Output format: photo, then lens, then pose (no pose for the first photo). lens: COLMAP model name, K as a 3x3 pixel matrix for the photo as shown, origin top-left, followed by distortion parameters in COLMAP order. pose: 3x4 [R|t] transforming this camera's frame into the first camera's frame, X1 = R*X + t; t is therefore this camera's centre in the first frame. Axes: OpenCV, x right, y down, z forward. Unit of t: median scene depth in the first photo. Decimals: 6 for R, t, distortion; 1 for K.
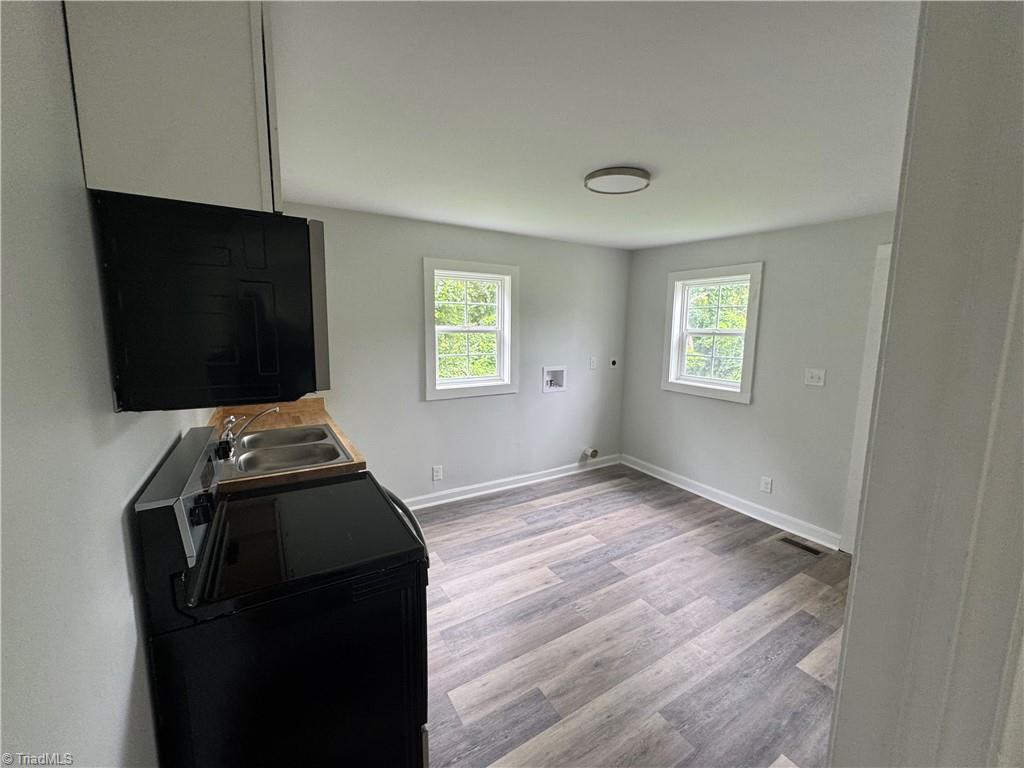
lens RADIAL K [[414.5, 0, 513.6], [0, 414.5, 385.0], [0, 0, 1]] dist [-0.002934, 0.000375]
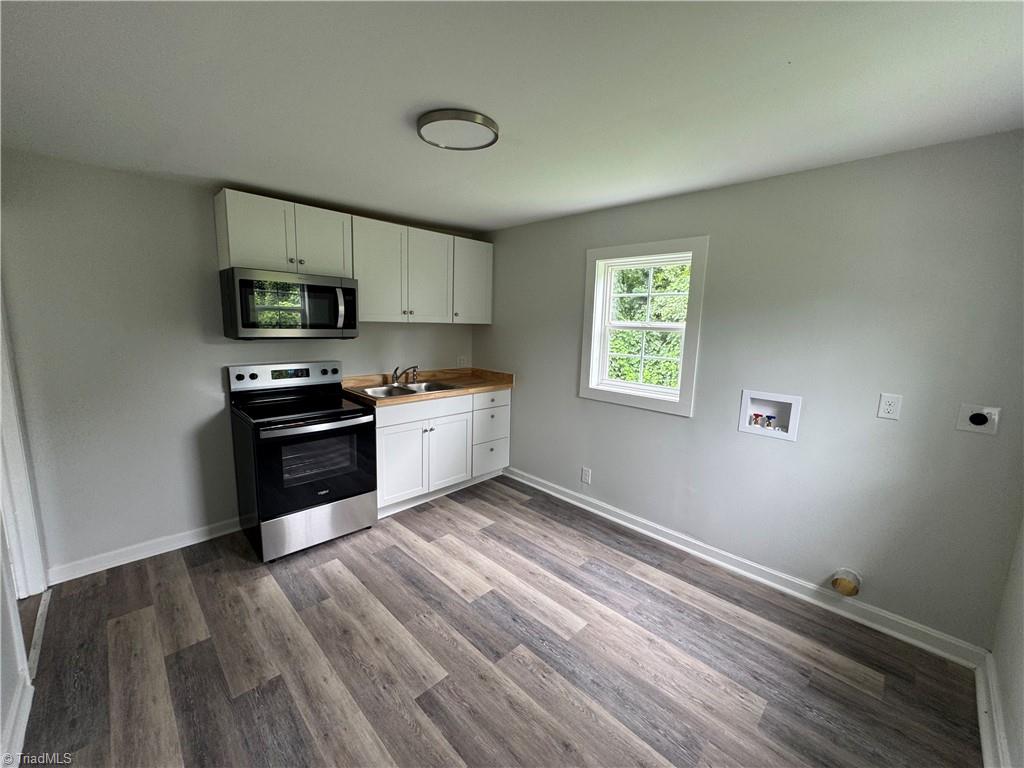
lens RADIAL K [[414.5, 0, 515.4], [0, 414.5, 386.2], [0, 0, 1]] dist [-0.002934, 0.000375]
pose [[0.224416, 0.150406, -0.962816, 0.709401], [-0.163015, 0.979889, 0.115077, -0.076938], [0.960762, 0.131128, 0.244422, 0.622998]]
